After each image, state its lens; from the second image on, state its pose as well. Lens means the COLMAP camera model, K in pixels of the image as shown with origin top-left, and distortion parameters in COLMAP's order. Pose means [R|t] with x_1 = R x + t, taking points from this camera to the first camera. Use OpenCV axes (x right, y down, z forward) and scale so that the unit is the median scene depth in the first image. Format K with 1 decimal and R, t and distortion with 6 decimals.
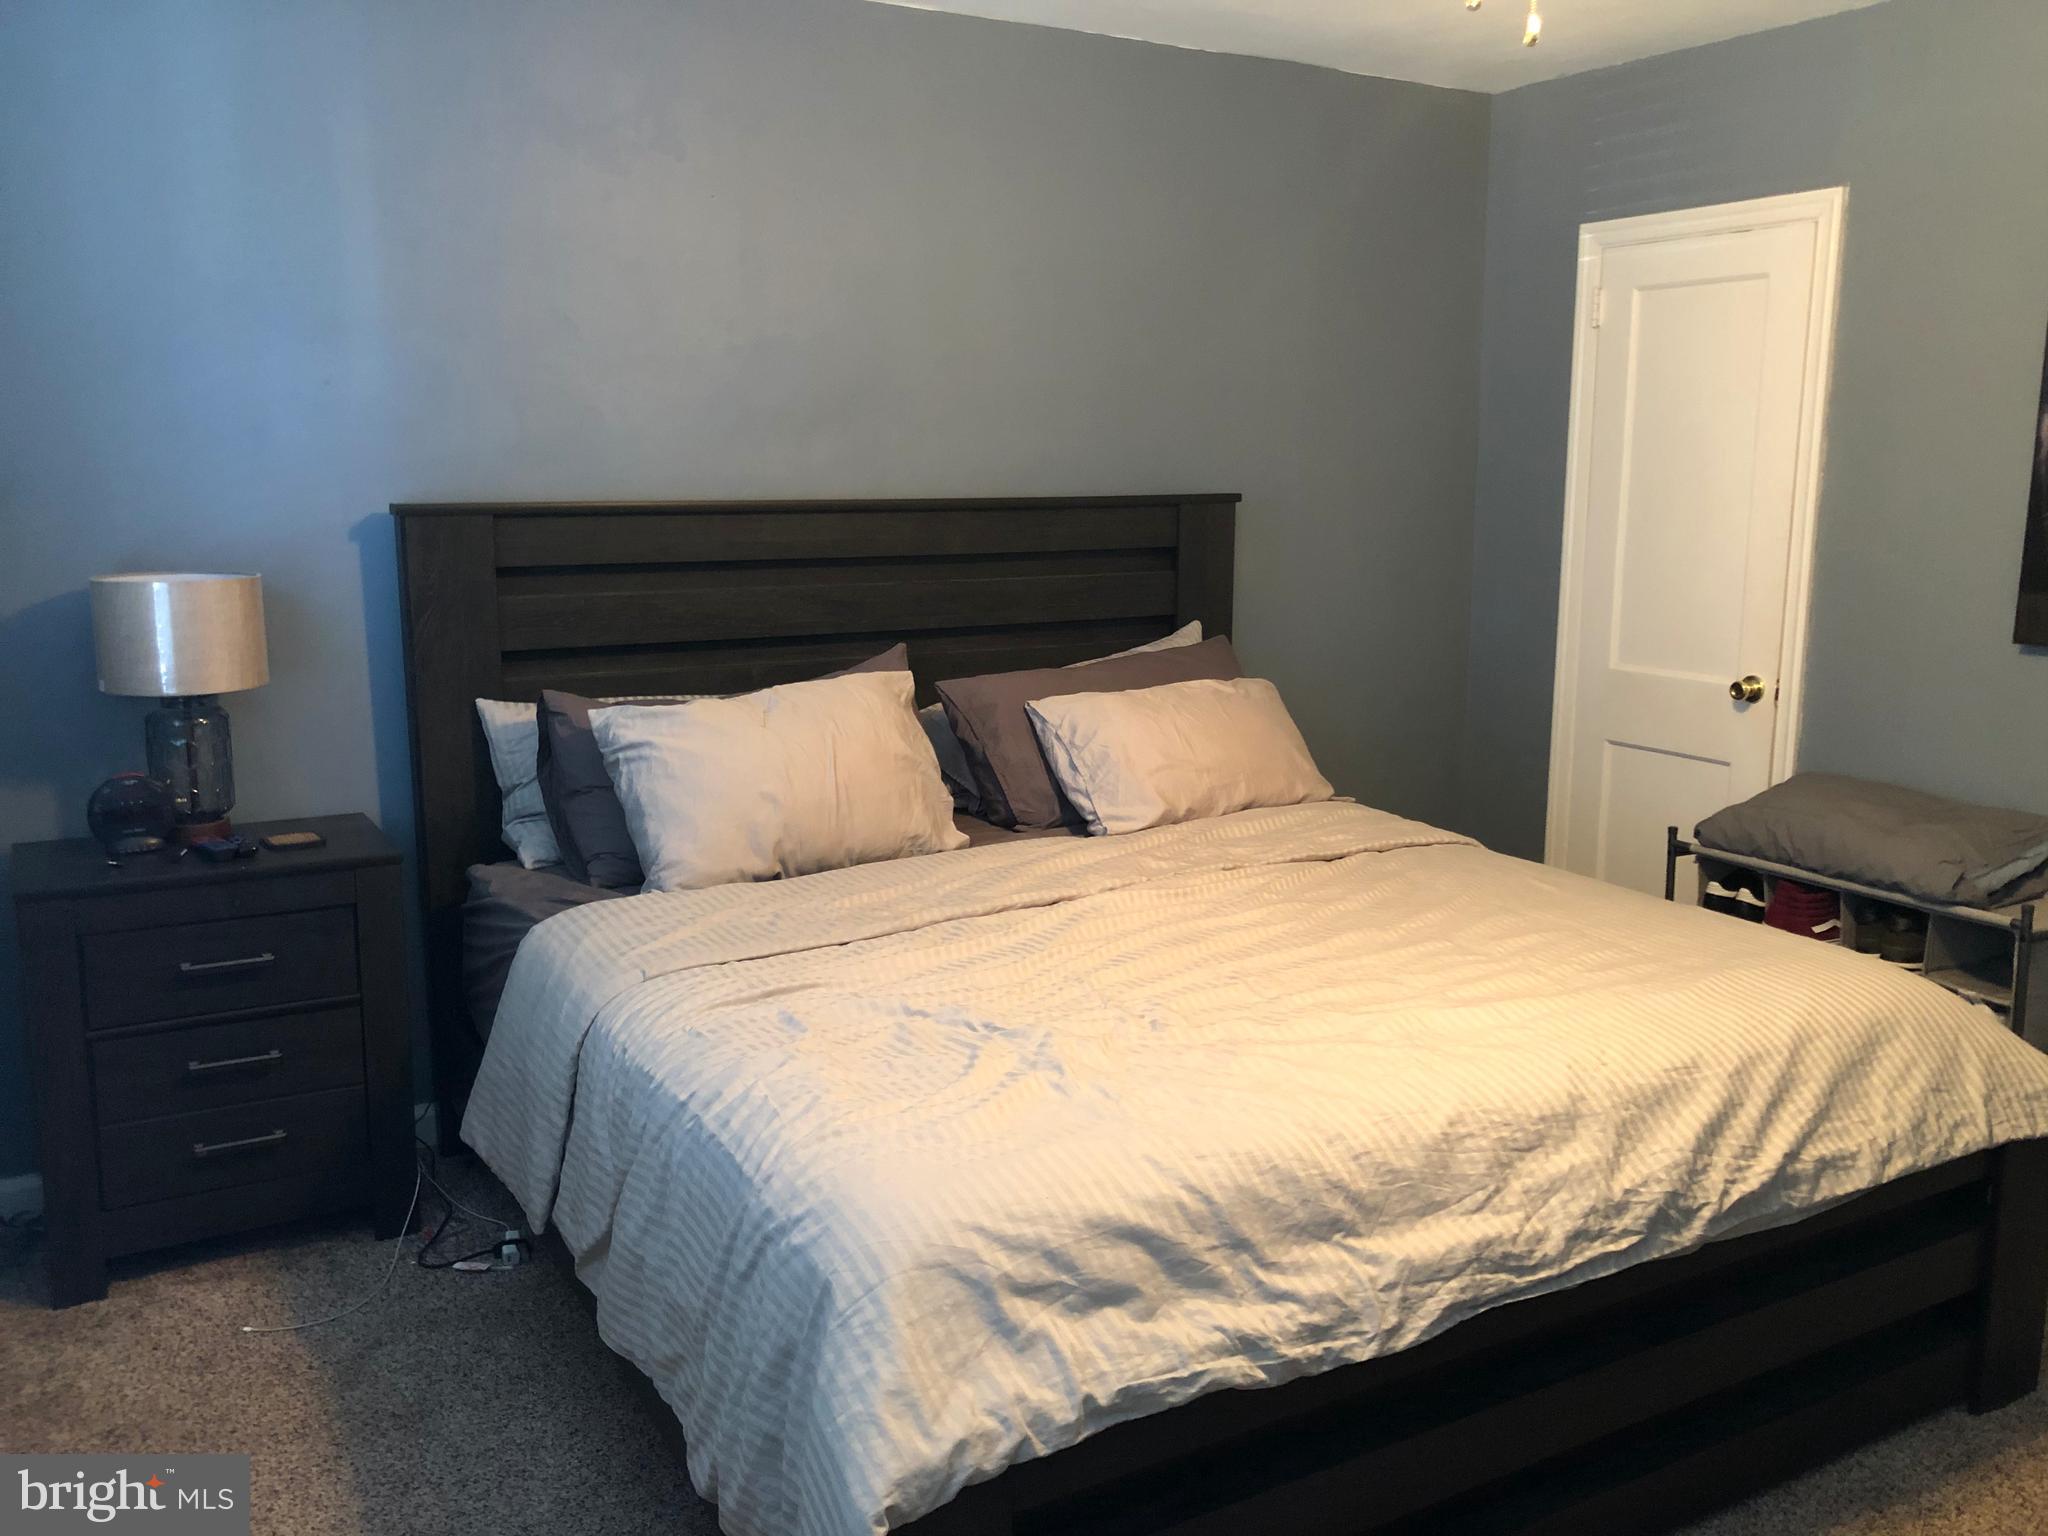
lens RADIAL K [[1680.9, 0, 1024.0], [0, 1680.9, 768.0], [0, 0, 1]] dist [-0.003380, -0.004116]
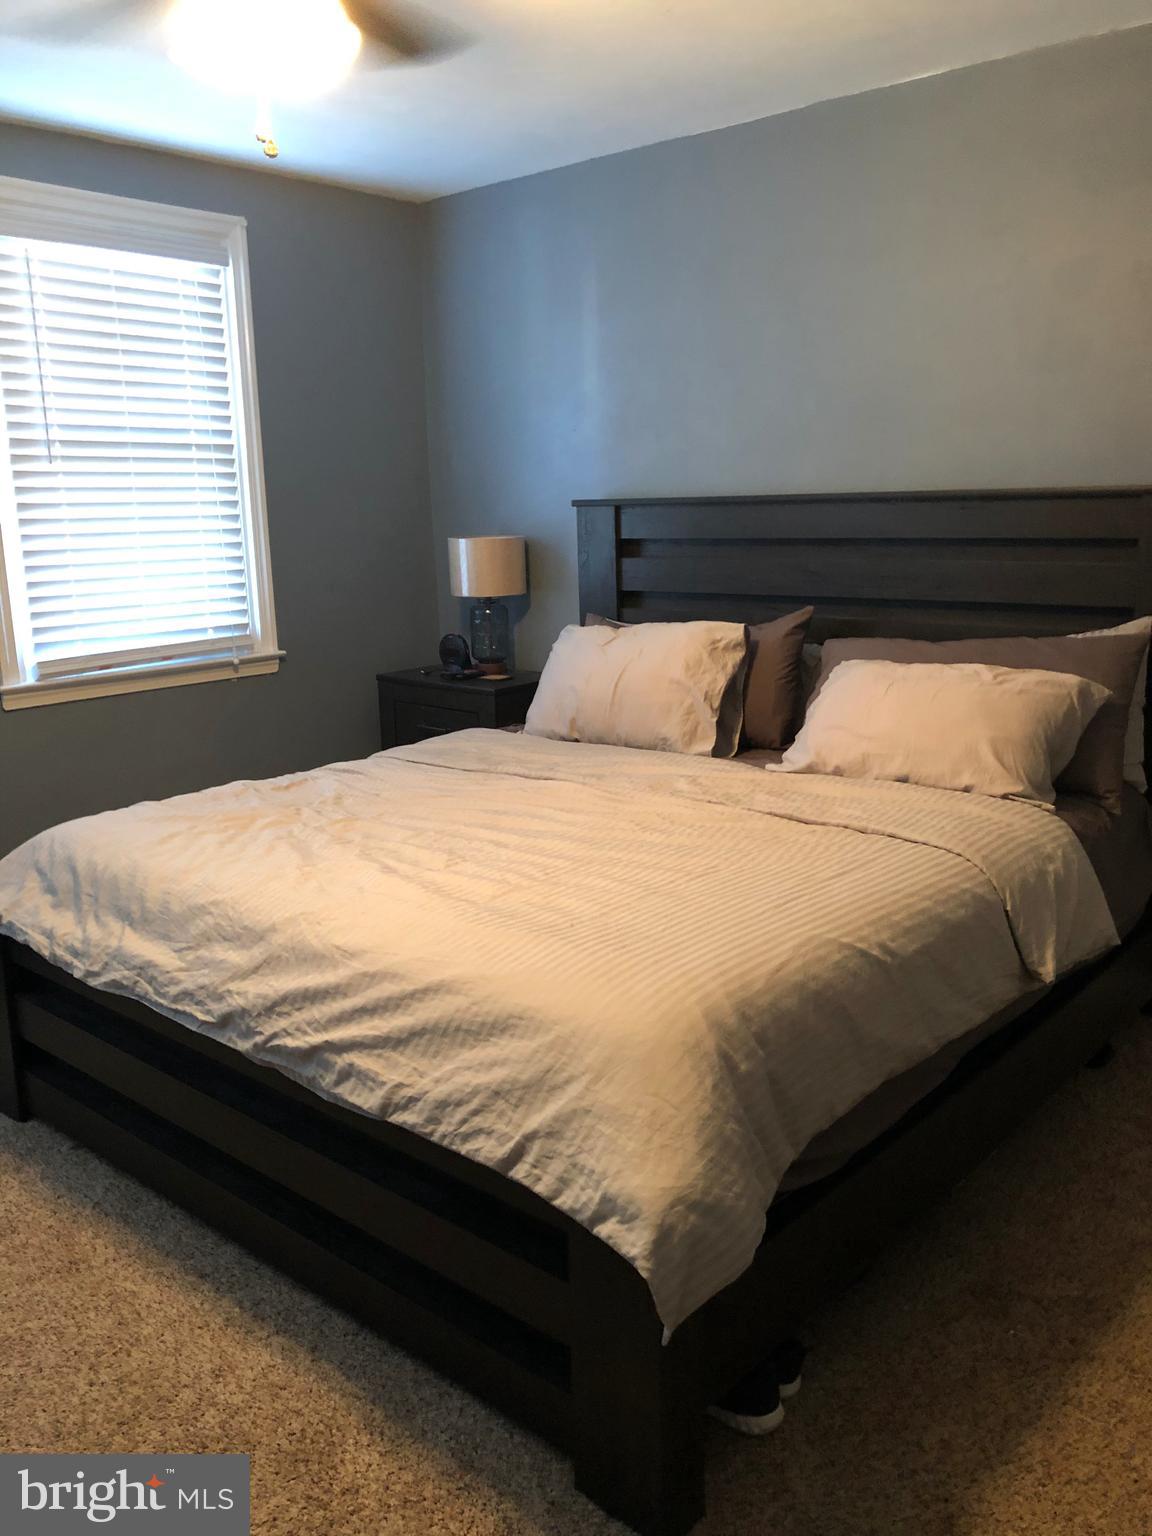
lens RADIAL K [[1233.7, 0, 576.6], [0, 1233.7, 855.1], [0, 0, 1]] dist [-0.003400, -0.248458]
pose [[0.346838, 0.260011, -0.901165, 1.298035], [-0.155100, 0.963479, 0.218295, -0.116678], [0.925012, 0.064057, 0.374499, 0.851521]]
